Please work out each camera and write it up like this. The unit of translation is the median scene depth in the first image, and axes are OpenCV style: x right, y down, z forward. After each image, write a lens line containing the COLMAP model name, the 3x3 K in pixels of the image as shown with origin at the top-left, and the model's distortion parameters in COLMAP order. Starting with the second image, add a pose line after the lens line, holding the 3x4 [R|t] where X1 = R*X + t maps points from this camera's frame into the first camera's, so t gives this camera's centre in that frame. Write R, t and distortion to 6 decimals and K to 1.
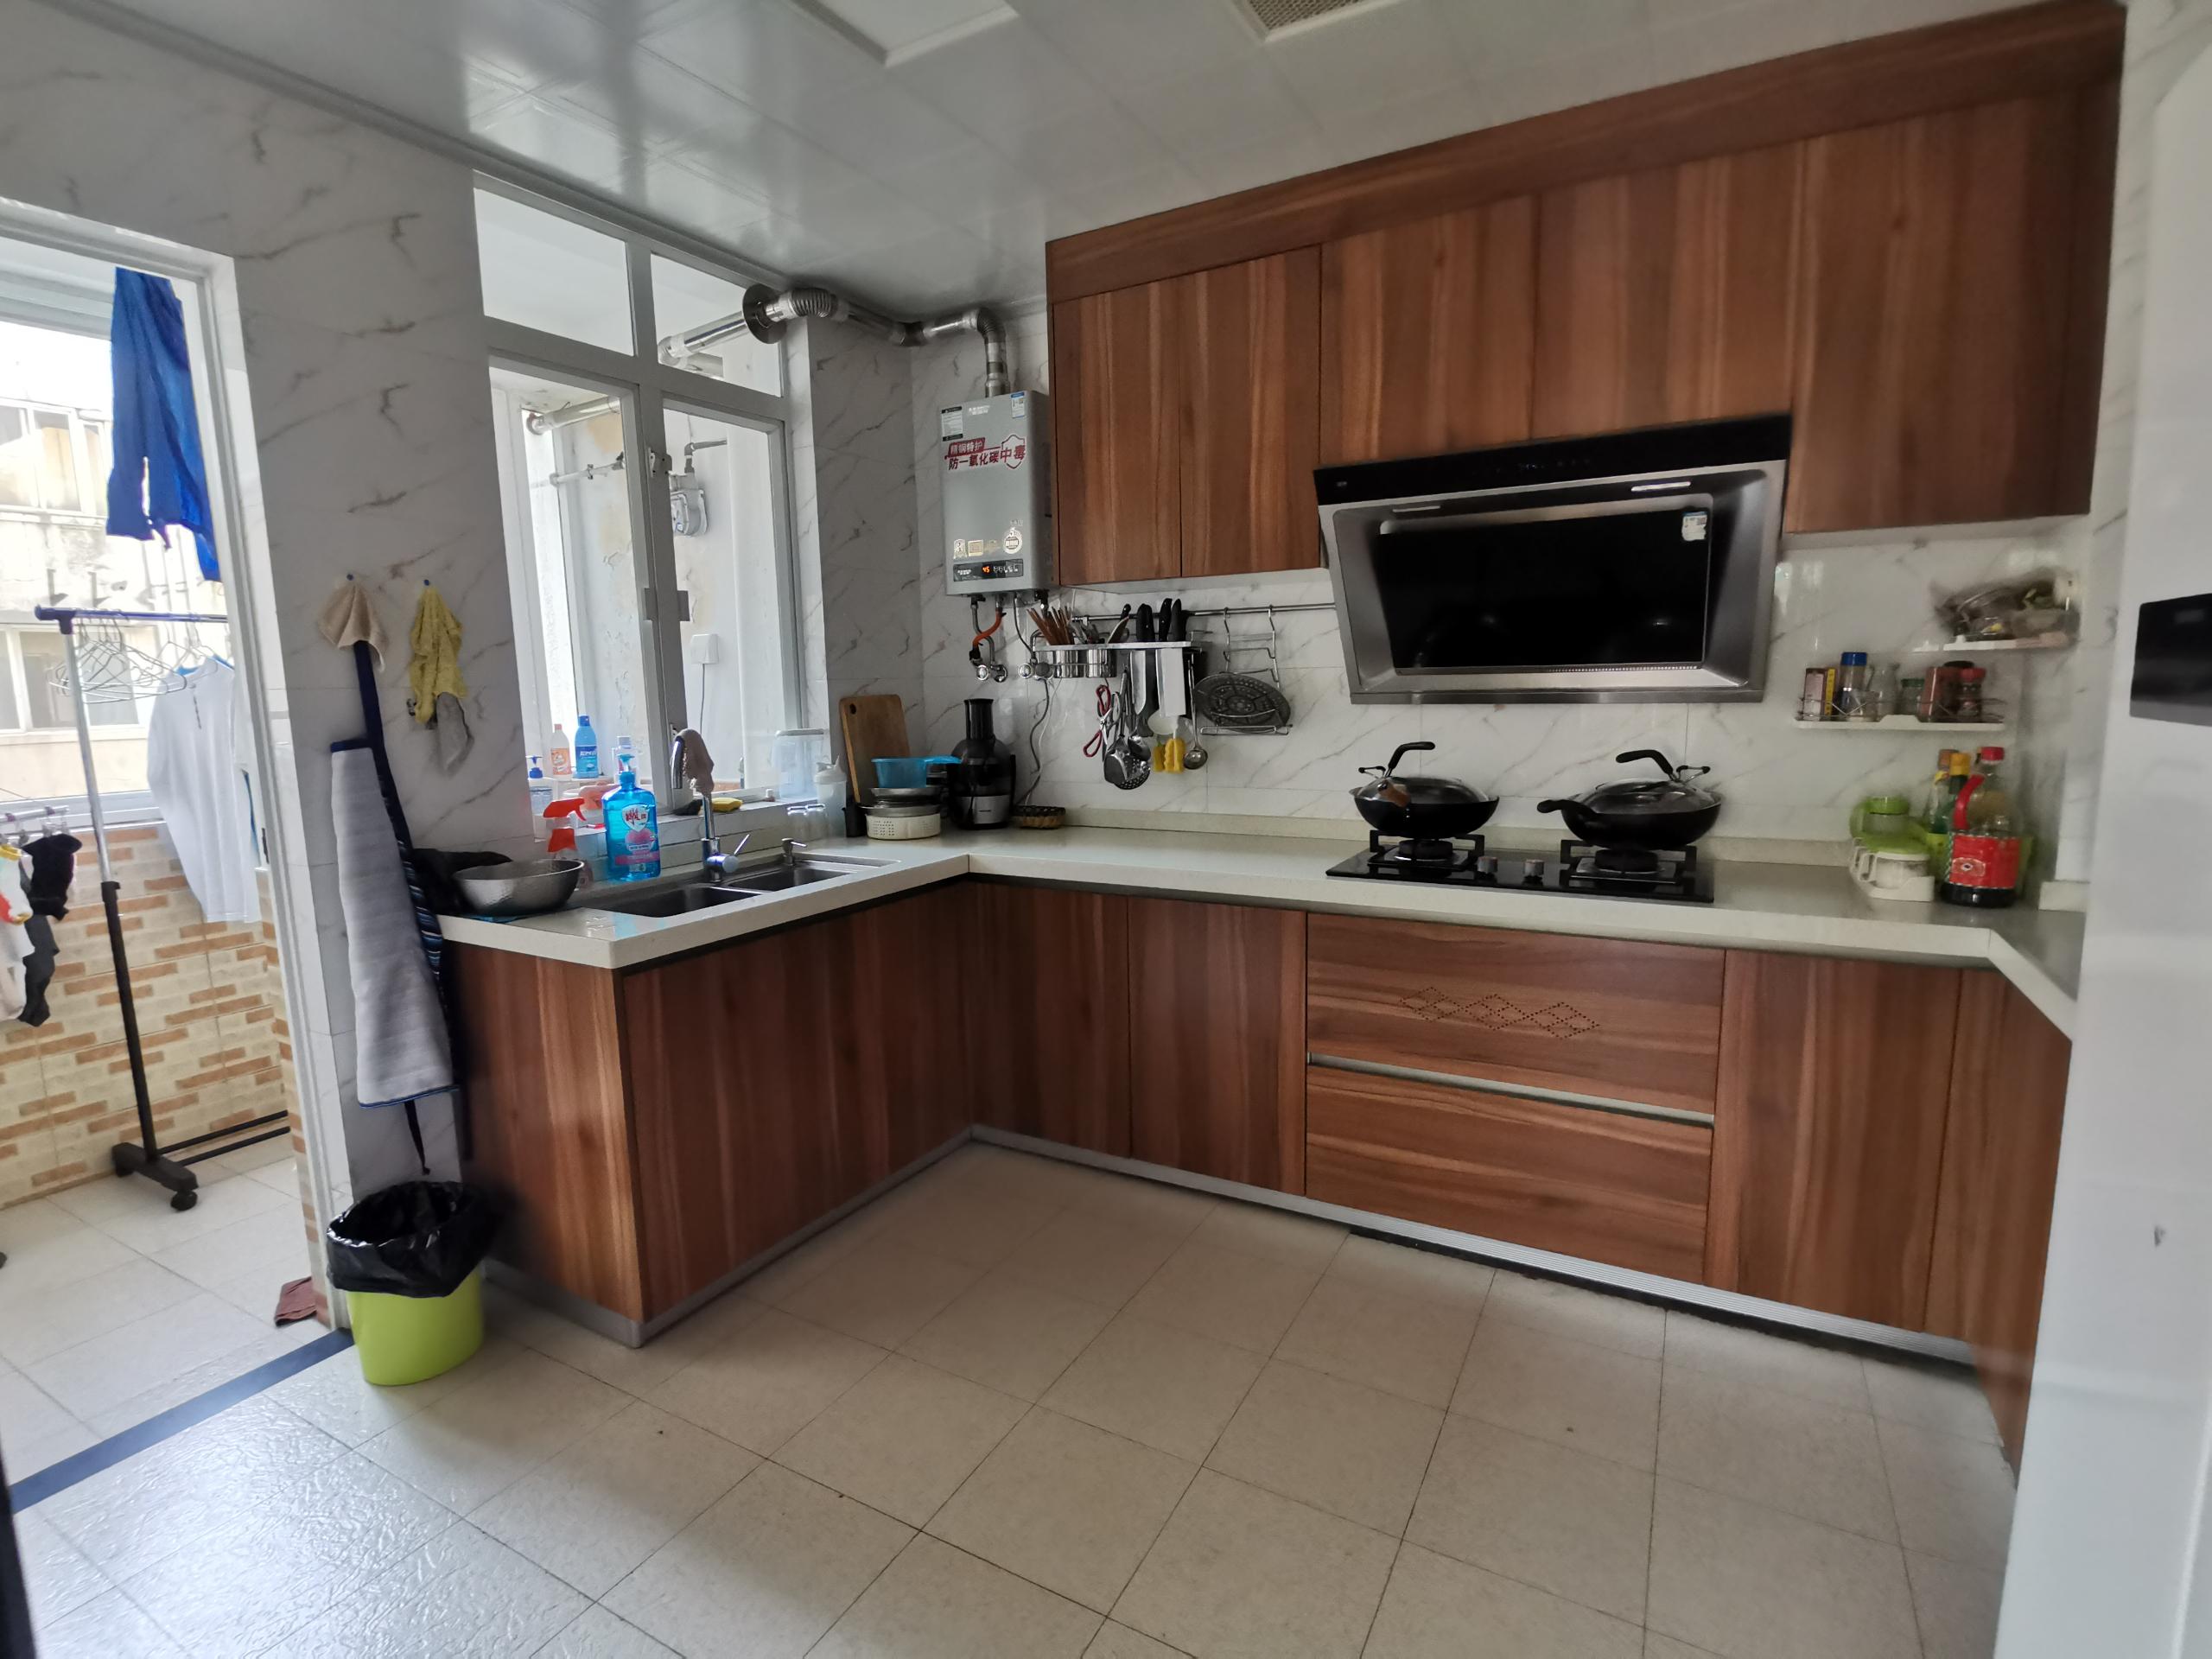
lens RADIAL K [[1079.5, 0, 1114.6], [0, 1079.5, 831.4], [0, 0, 1]] dist [-0.003052, -0.001978]
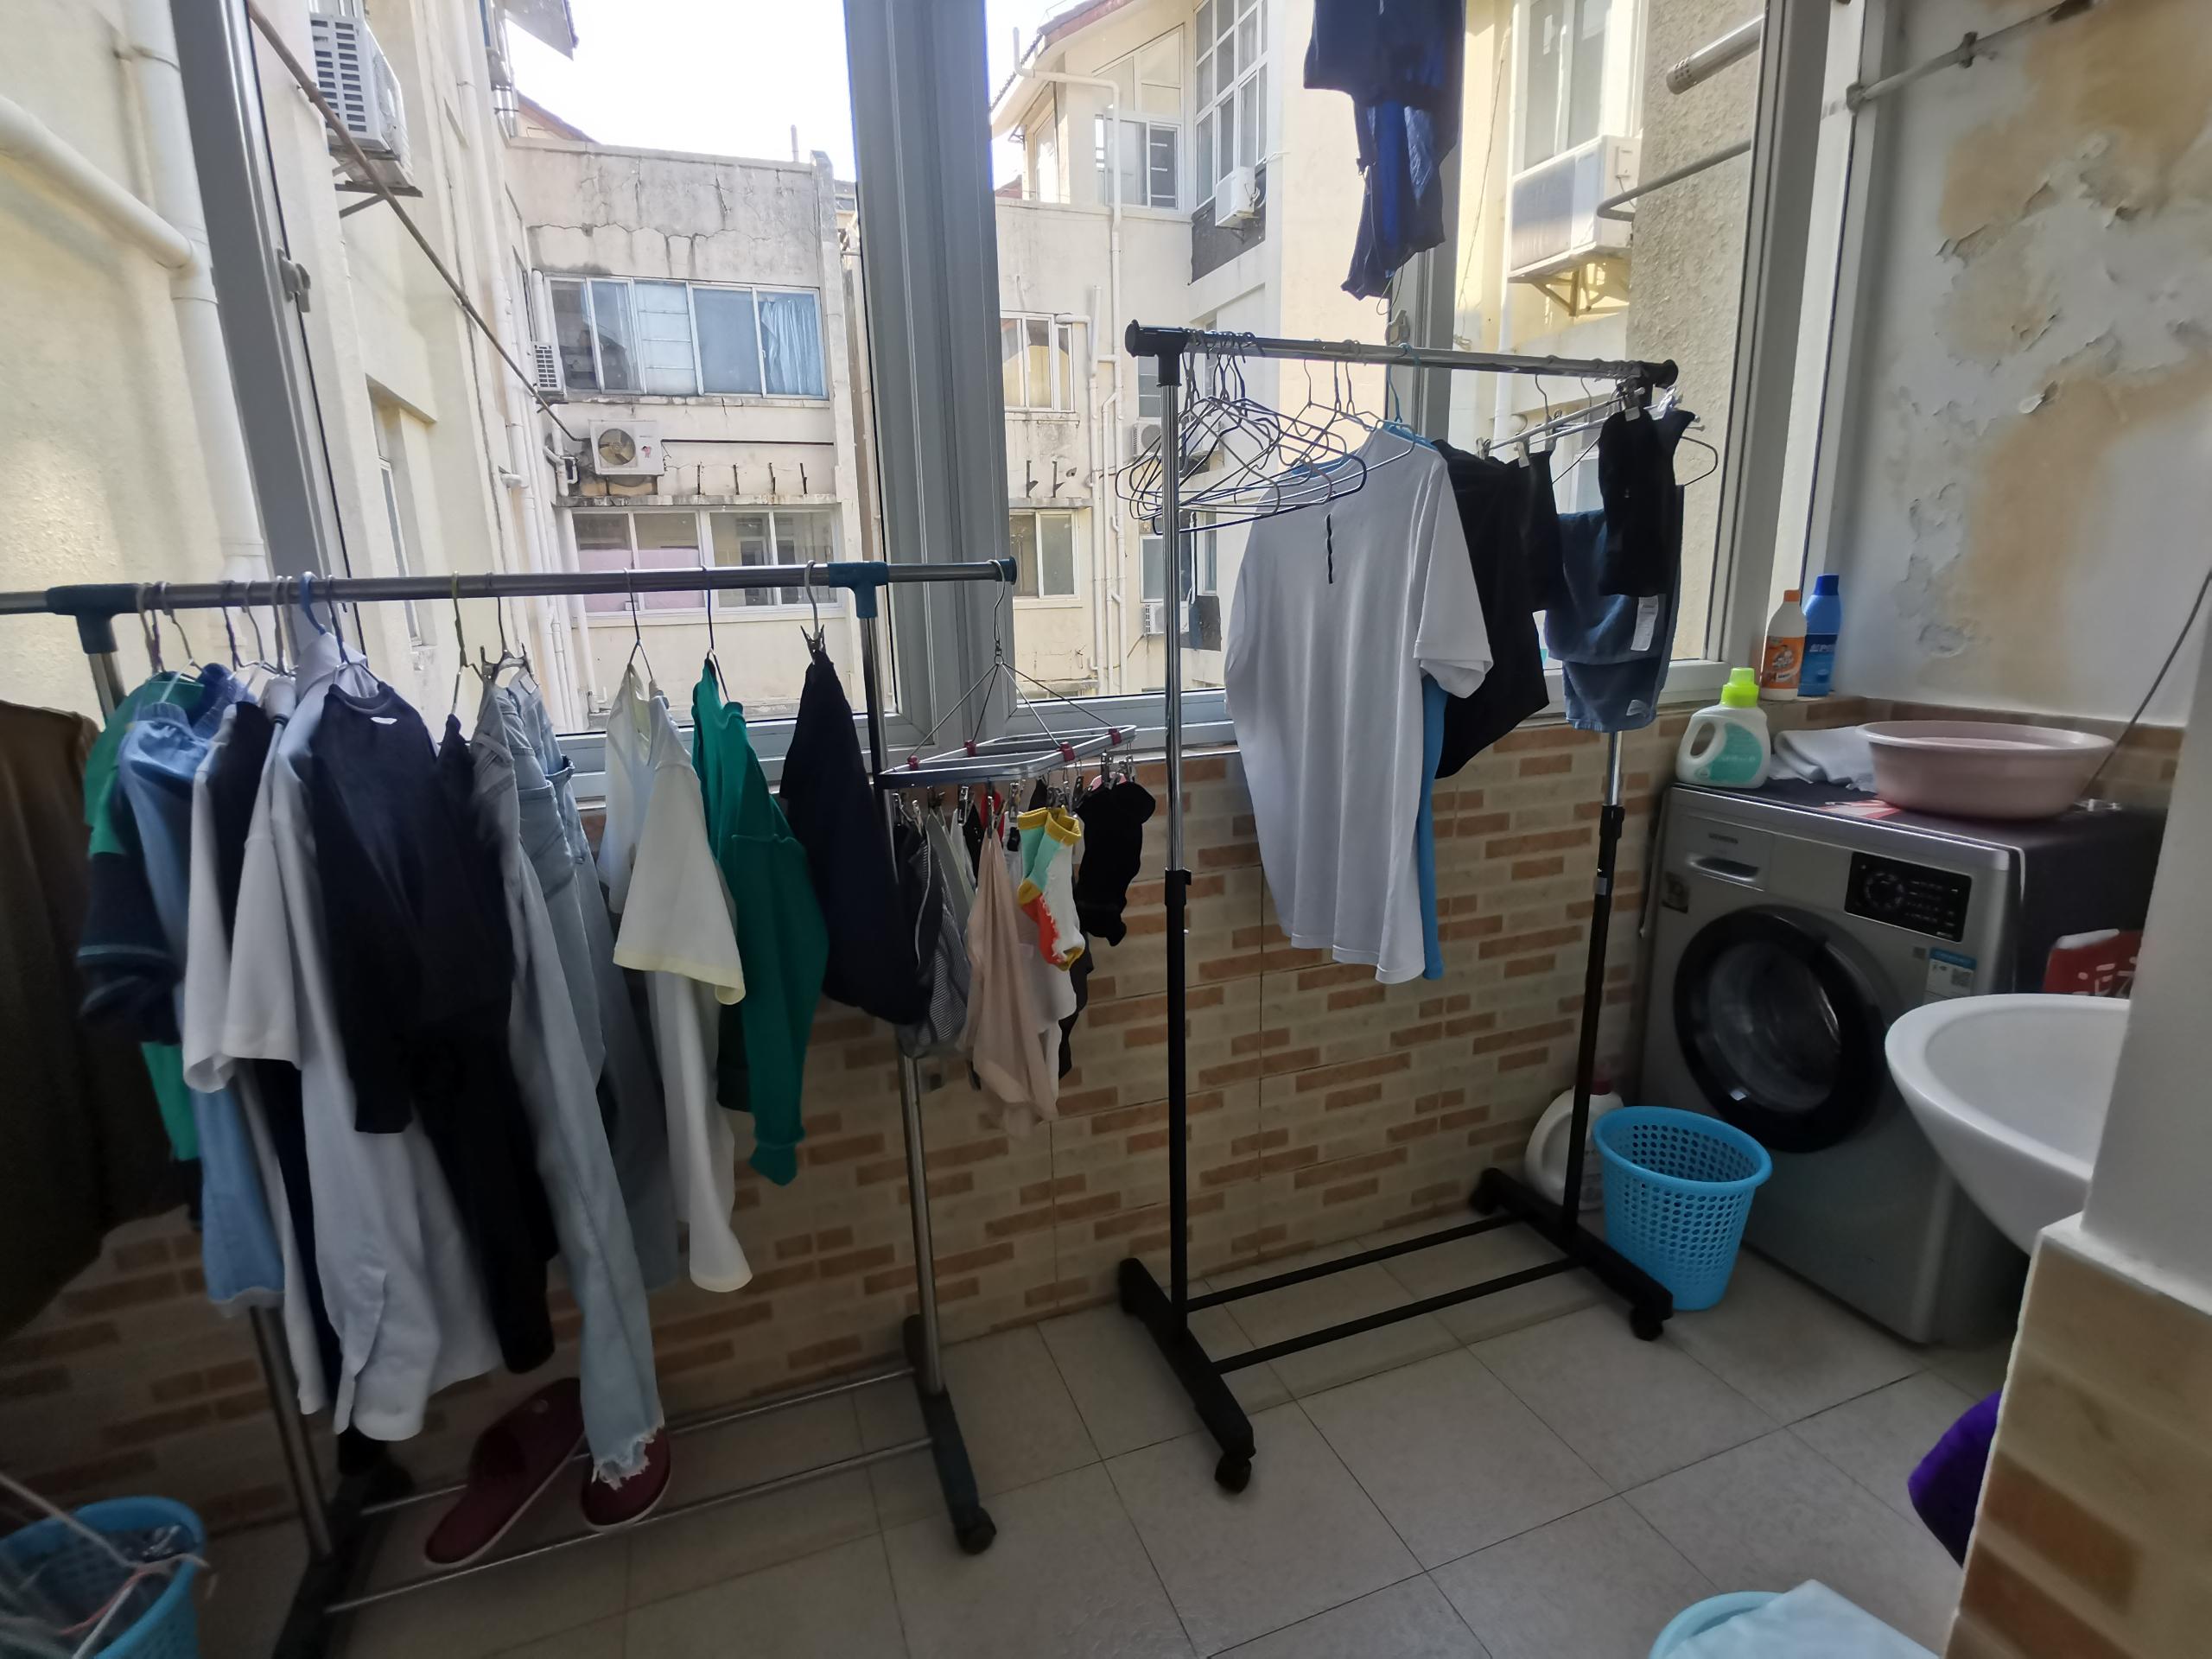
lens RADIAL K [[1079.5, 0, 1105.3], [0, 1079.5, 833.2], [0, 0, 1]] dist [-0.003052, -0.001978]
pose [[0.769048, 0.153083, -0.620589, -0.590458], [-0.084747, 0.986746, 0.138383, -0.040854], [0.633548, -0.053830, 0.771828, 0.525009]]
